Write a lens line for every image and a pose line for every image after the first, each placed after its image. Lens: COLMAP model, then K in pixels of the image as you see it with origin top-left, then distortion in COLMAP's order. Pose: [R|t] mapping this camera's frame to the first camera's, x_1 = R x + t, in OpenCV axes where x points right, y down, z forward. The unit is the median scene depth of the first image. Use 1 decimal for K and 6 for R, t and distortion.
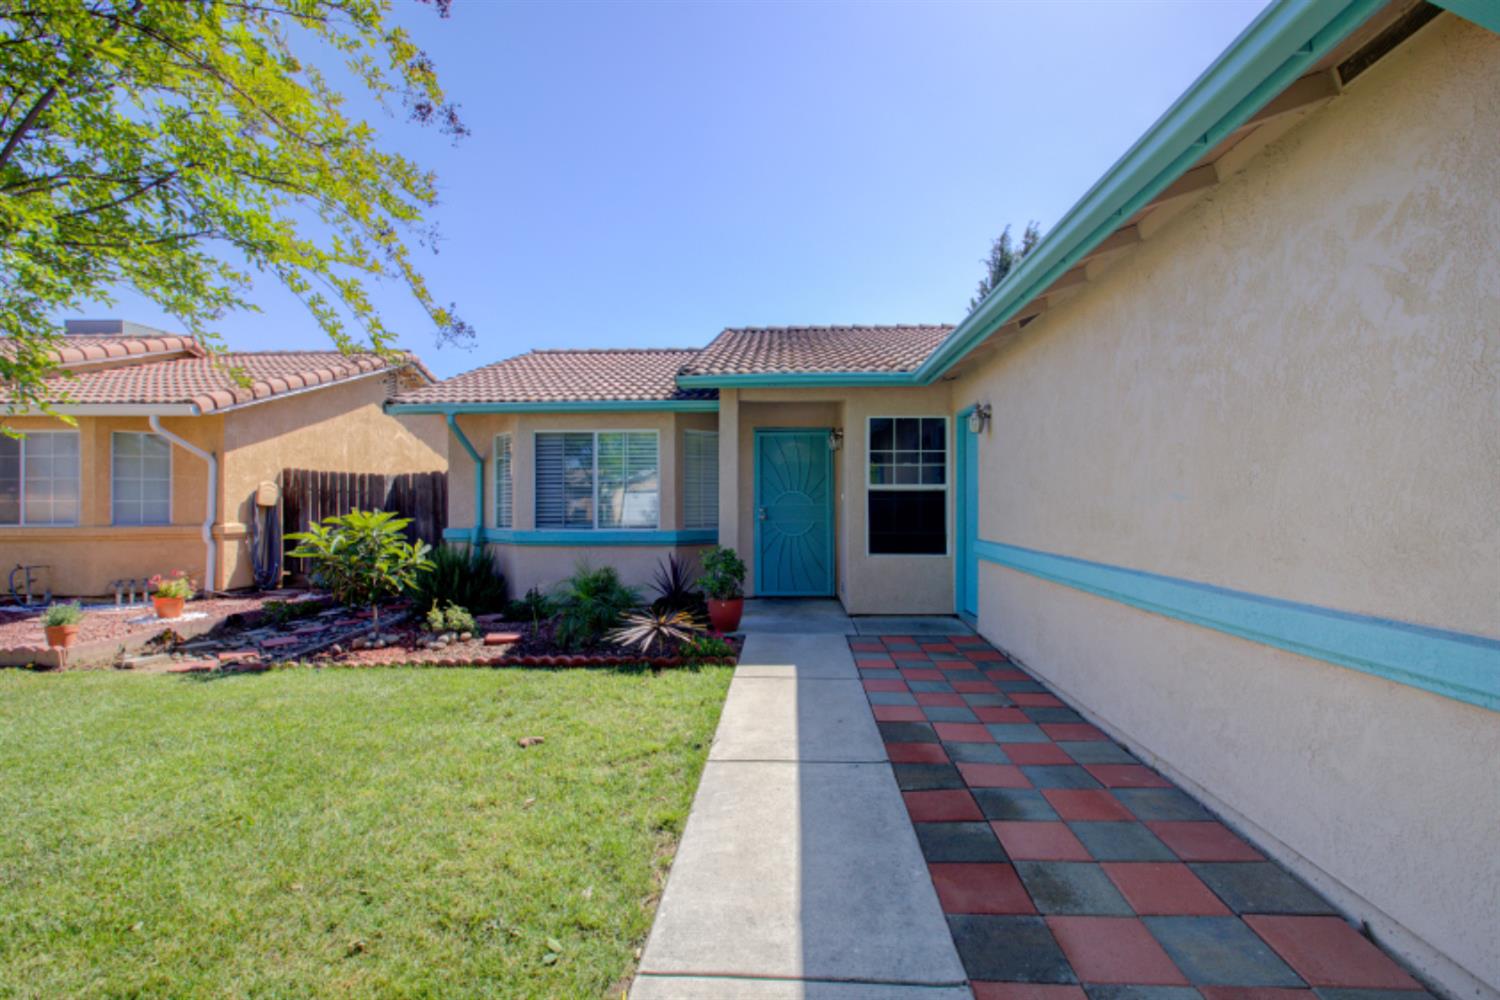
lens RADIAL K [[685.1, 0, 750.0], [0, 685.1, 500.0], [0, 0, 1]] dist [-0.003207, 0.000062]
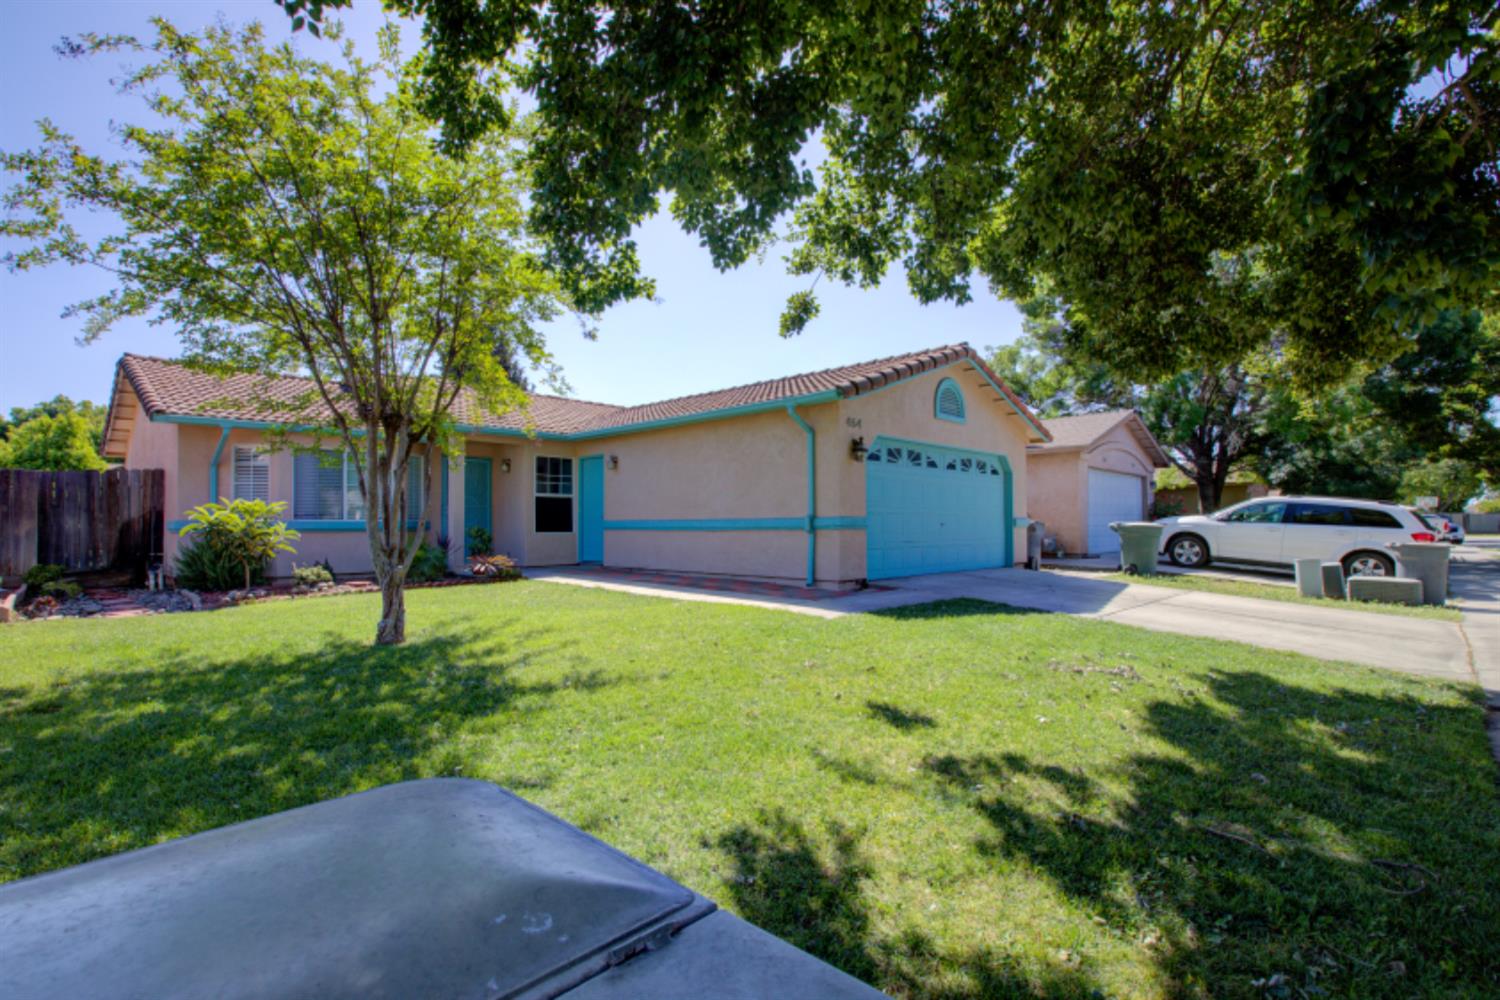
lens RADIAL K [[711.3, 0, 750.0], [0, 711.3, 500.0], [0, 0, 1]] dist [-0.000374, -0.000023]
pose [[0.652245, 0.025592, 0.757576, -0.834991], [0.003022, 0.999334, -0.036361, 0.062149], [-0.758002, 0.026005, 0.651733, -0.609335]]
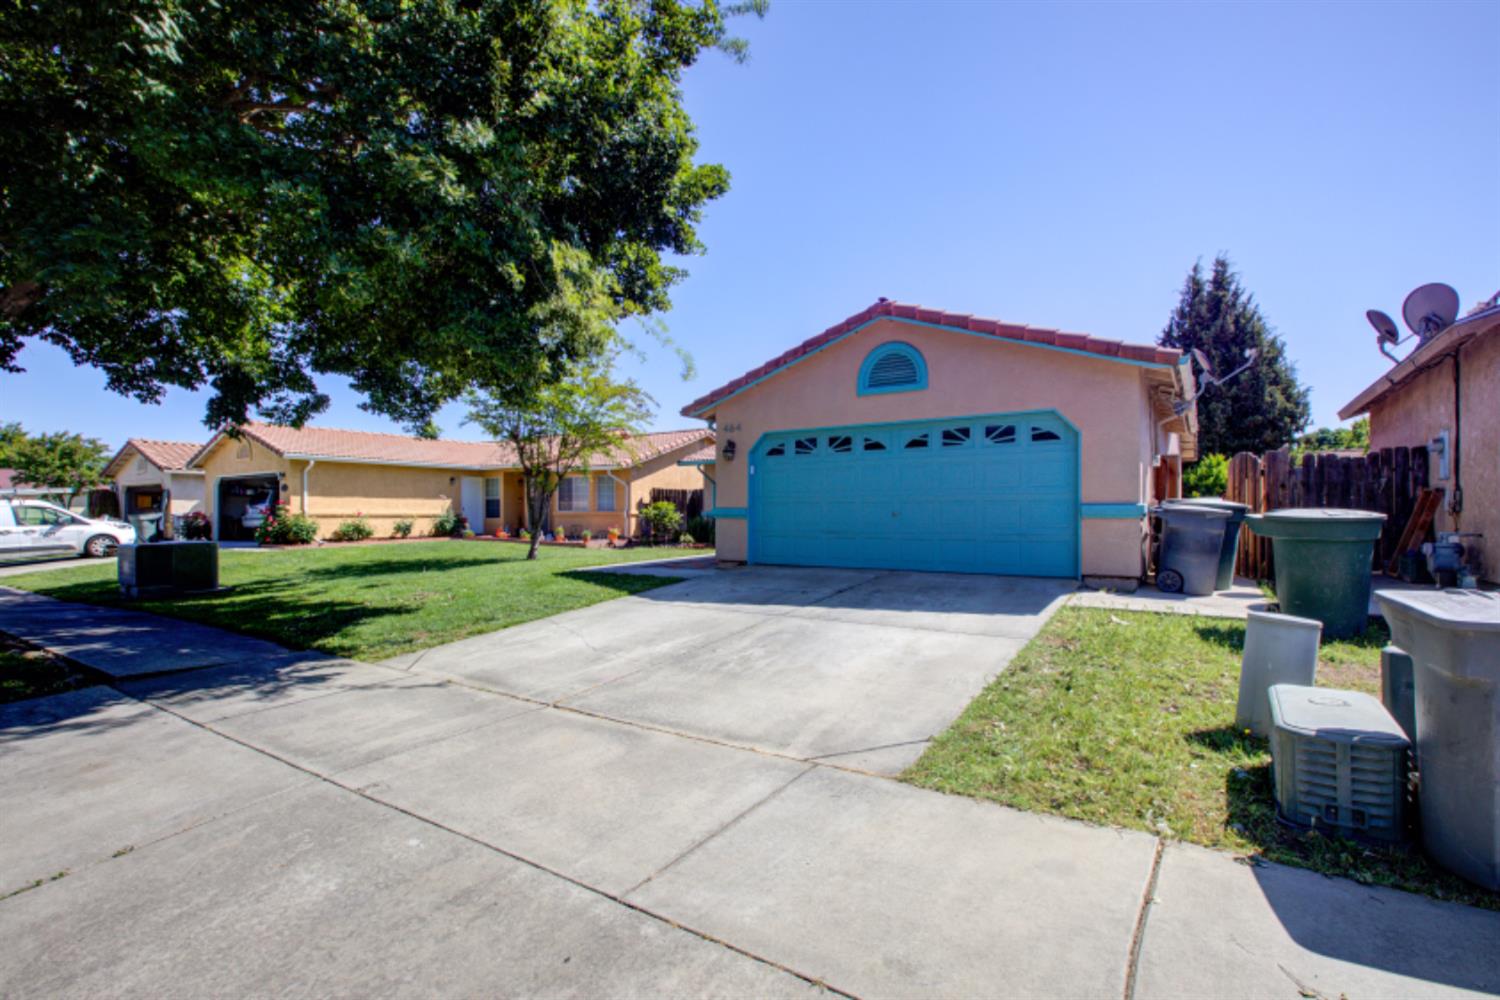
lens RADIAL K [[685.1, 0, 750.0], [0, 685.1, 500.0], [0, 0, 1]] dist [-0.003207, 0.000062]
pose [[0.863115, -0.012826, -0.504845, 1.088210], [0.002631, 0.999778, -0.020902, 0.060732], [0.505001, 0.016712, 0.862957, -1.179649]]
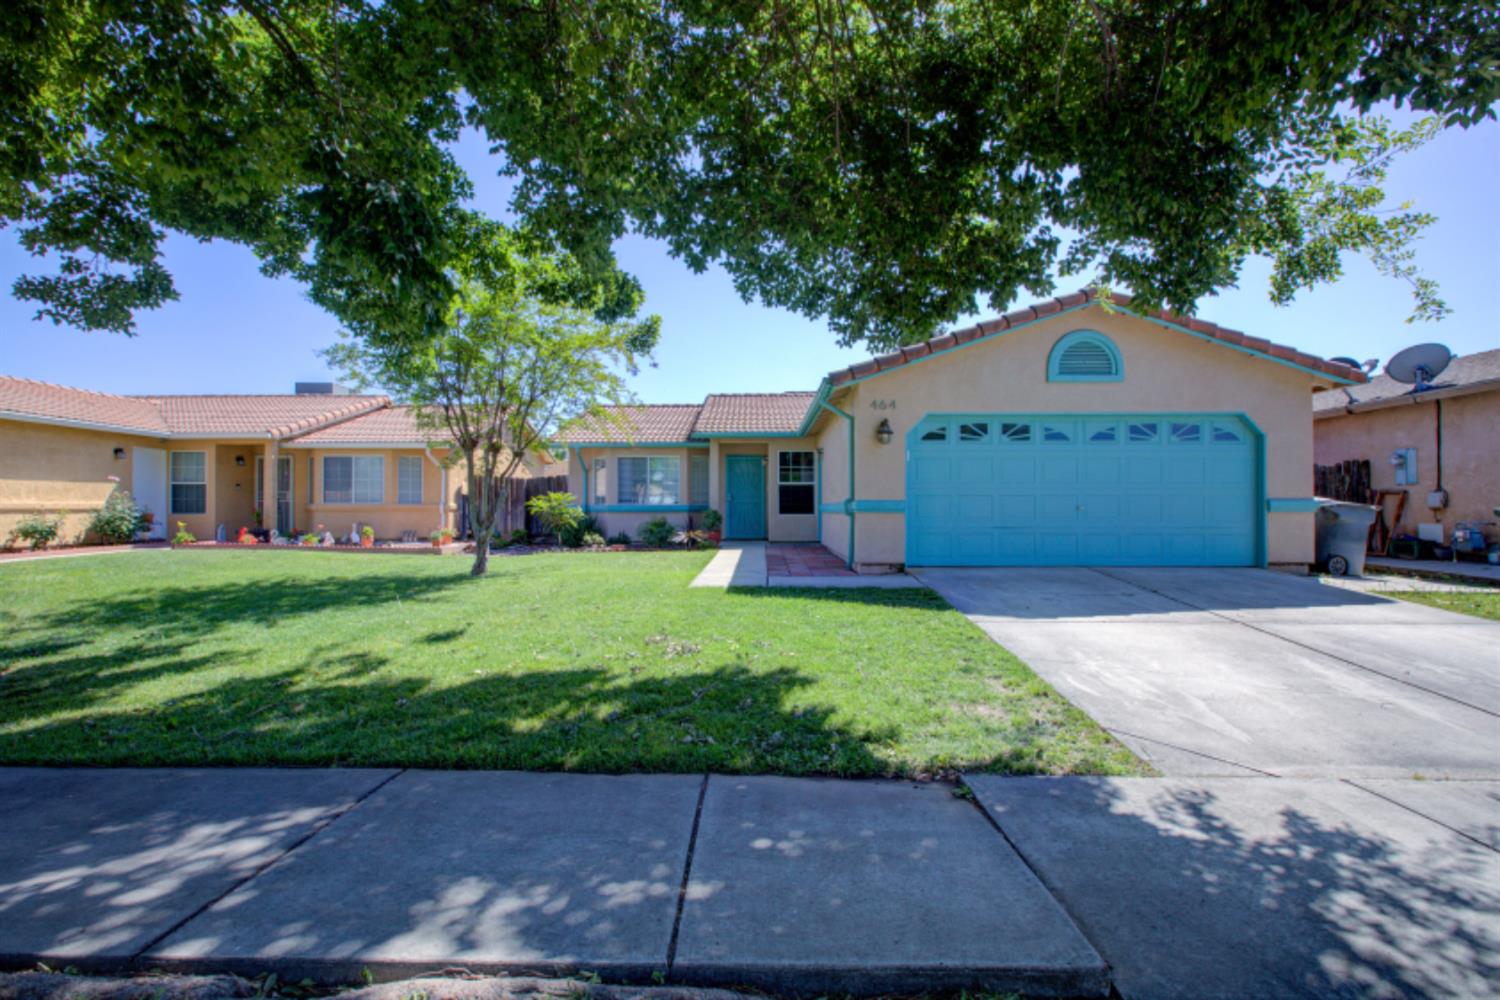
lens RADIAL K [[694.9, 0, 750.0], [0, 694.9, 500.0], [0, 0, 1]] dist [-0.001617, -0.000201]
pose [[0.999256, 0.000218, 0.038555, -0.002657], [0.000350, 0.999891, -0.014728, 0.064272], [-0.038554, 0.014731, 0.999148, -1.162965]]
